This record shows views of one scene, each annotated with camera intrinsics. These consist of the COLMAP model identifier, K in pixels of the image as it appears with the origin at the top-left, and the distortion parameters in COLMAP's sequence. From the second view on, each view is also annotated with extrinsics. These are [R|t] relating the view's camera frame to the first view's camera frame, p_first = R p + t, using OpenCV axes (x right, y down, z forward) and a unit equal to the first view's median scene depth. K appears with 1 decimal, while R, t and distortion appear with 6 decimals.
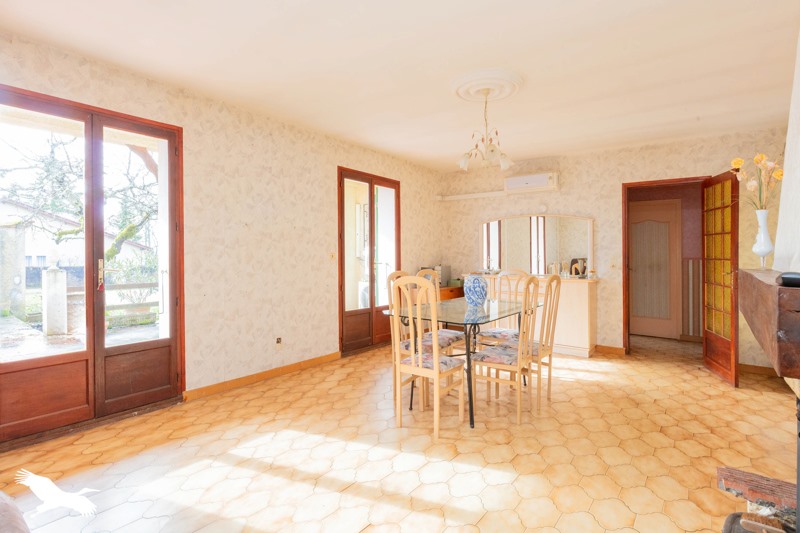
lens RADIAL K [[419.8, 0, 401.1], [0, 419.8, 244.7], [0, 0, 1]] dist [-0.001996, -0.020542]
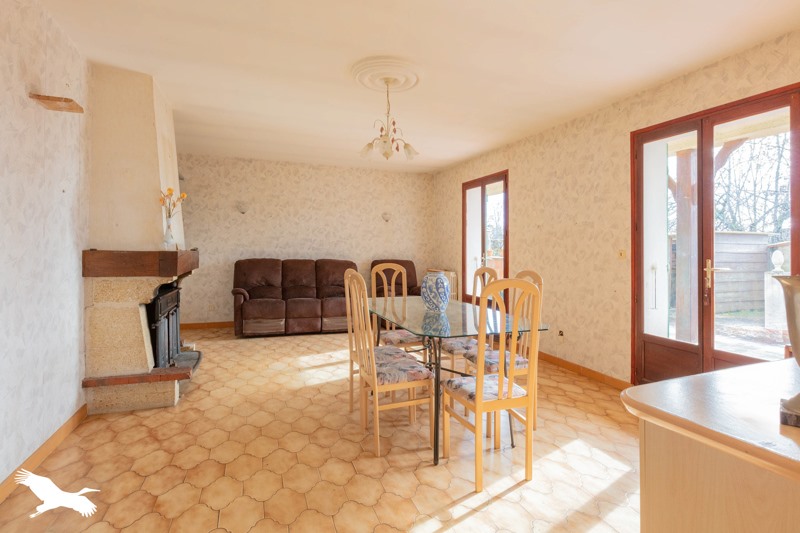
lens RADIAL K [[404.5, 0, 400.7], [0, 404.5, 253.6], [0, 0, 1]] dist [0.001181, -0.000636]
pose [[-0.557137, 0.000593, -0.830421, 0.936641], [0.005768, 0.999978, -0.003155, 0.035609], [0.830401, -0.006547, -0.557128, 1.488196]]
